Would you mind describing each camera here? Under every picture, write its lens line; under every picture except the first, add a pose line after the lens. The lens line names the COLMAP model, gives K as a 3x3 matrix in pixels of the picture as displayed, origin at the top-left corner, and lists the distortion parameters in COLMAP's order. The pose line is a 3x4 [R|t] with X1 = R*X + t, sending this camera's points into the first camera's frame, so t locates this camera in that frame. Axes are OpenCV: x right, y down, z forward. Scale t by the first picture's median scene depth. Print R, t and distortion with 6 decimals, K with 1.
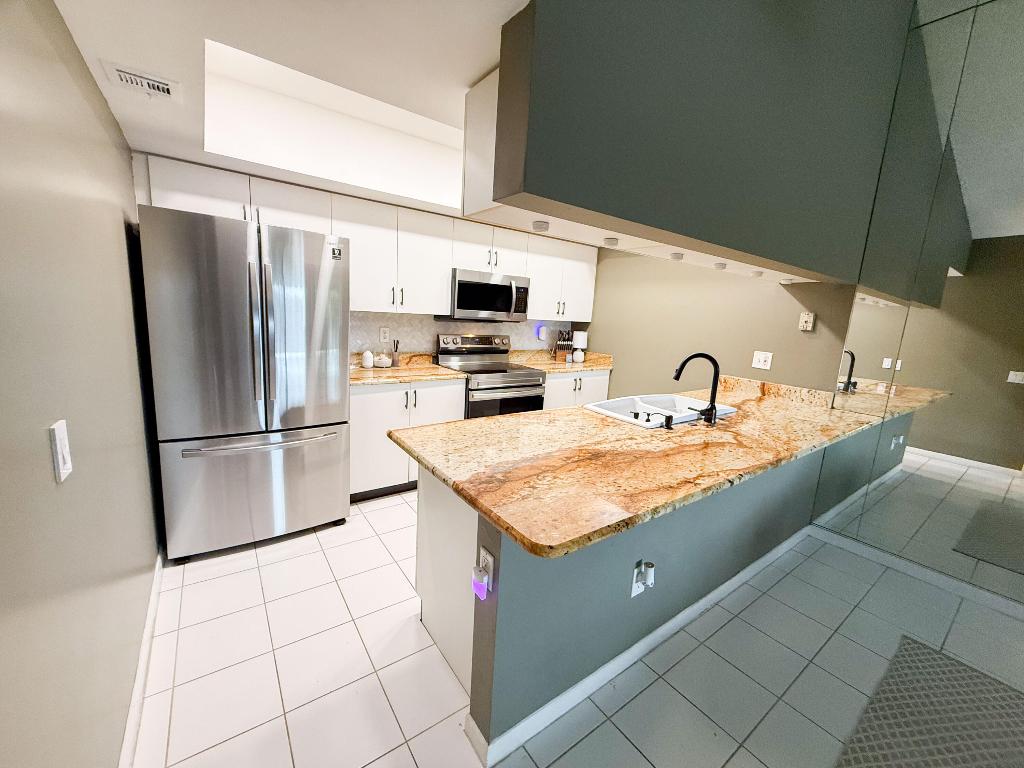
lens RADIAL K [[406.0, 0, 509.5], [0, 406.0, 381.5], [0, 0, 1]] dist [-0.001071, -0.000398]
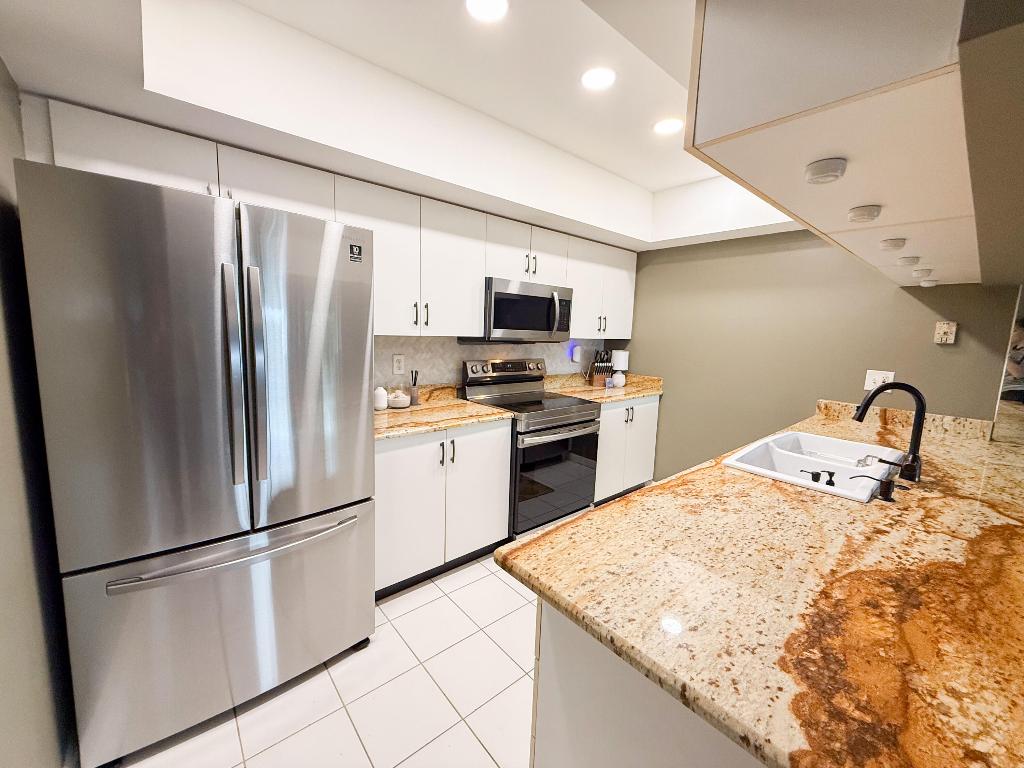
lens RADIAL K [[406.0, 0, 509.4], [0, 406.0, 382.7], [0, 0, 1]] dist [-0.001071, -0.000398]
pose [[0.996542, -0.036835, 0.074476, -0.189130], [0.039551, 0.998593, -0.035327, -0.054332], [-0.073070, 0.038150, 0.996597, 0.263948]]
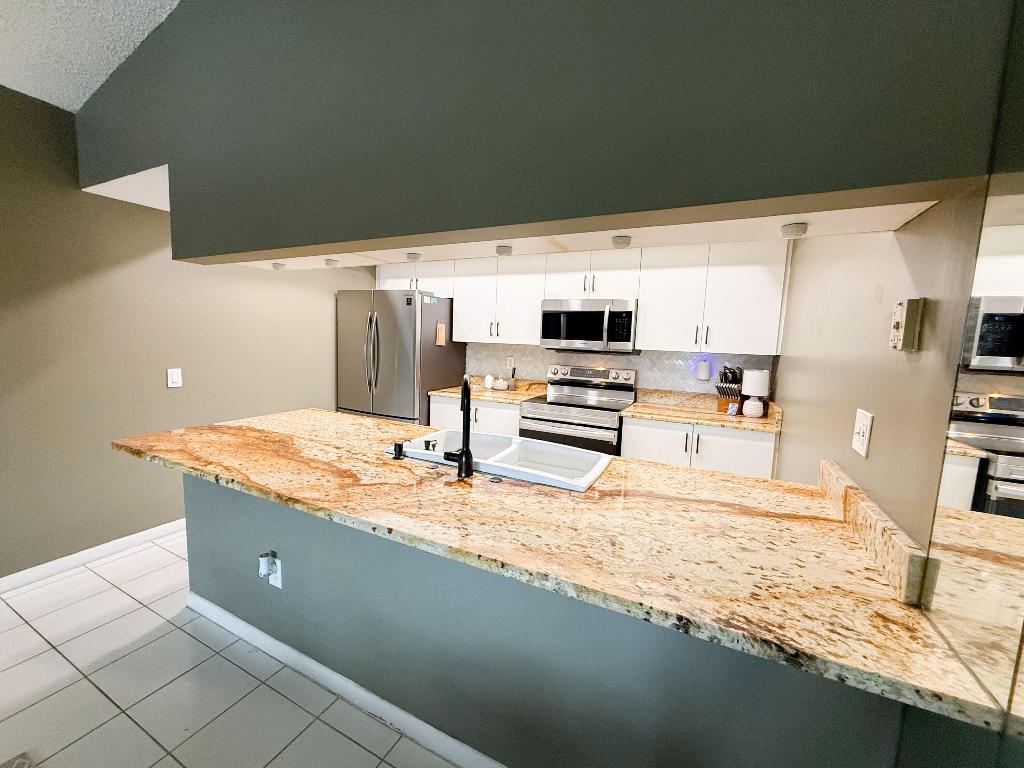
lens RADIAL K [[406.0, 0, 510.1], [0, 406.0, 380.9], [0, 0, 1]] dist [-0.001071, -0.000398]
pose [[0.467508, 0.052442, -0.882432, 0.869248], [-0.160266, 0.986724, -0.026268, -0.040740], [0.869340, 0.153704, 0.469706, 0.552192]]
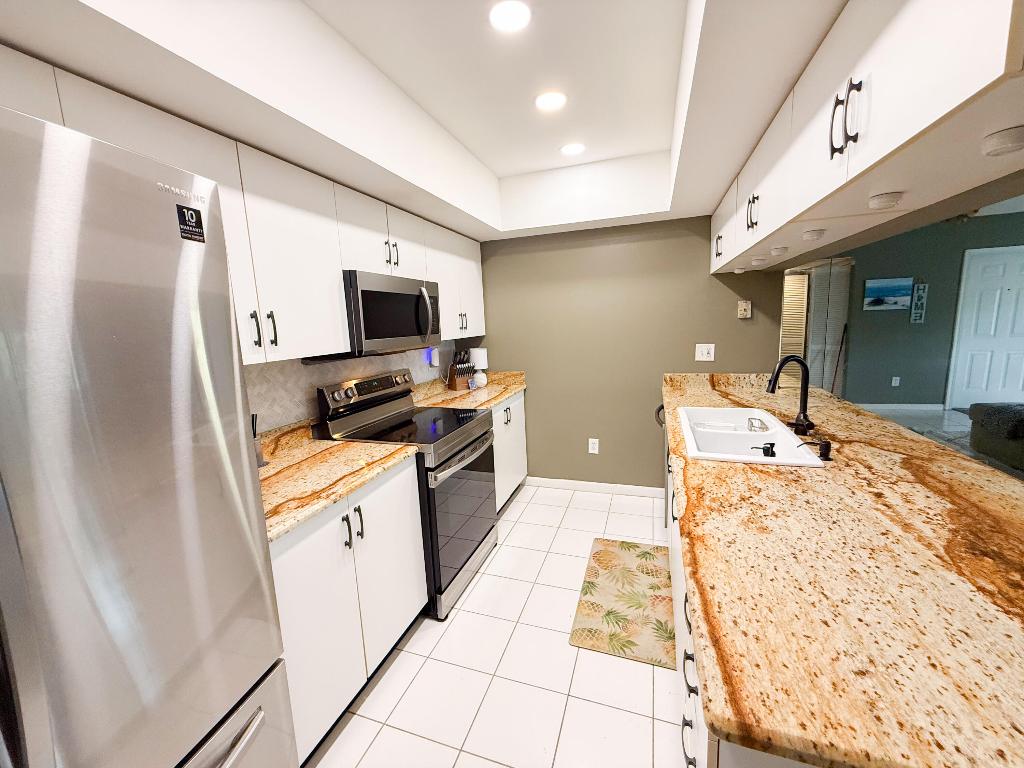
lens RADIAL K [[406.0, 0, 510.3], [0, 406.0, 383.1], [0, 0, 1]] dist [-0.001071, -0.000398]
pose [[0.813162, -0.182691, 0.552622, -0.345282], [0.191231, 0.980612, 0.042790, -0.121078], [-0.549725, 0.070884, 0.832333, 0.479568]]
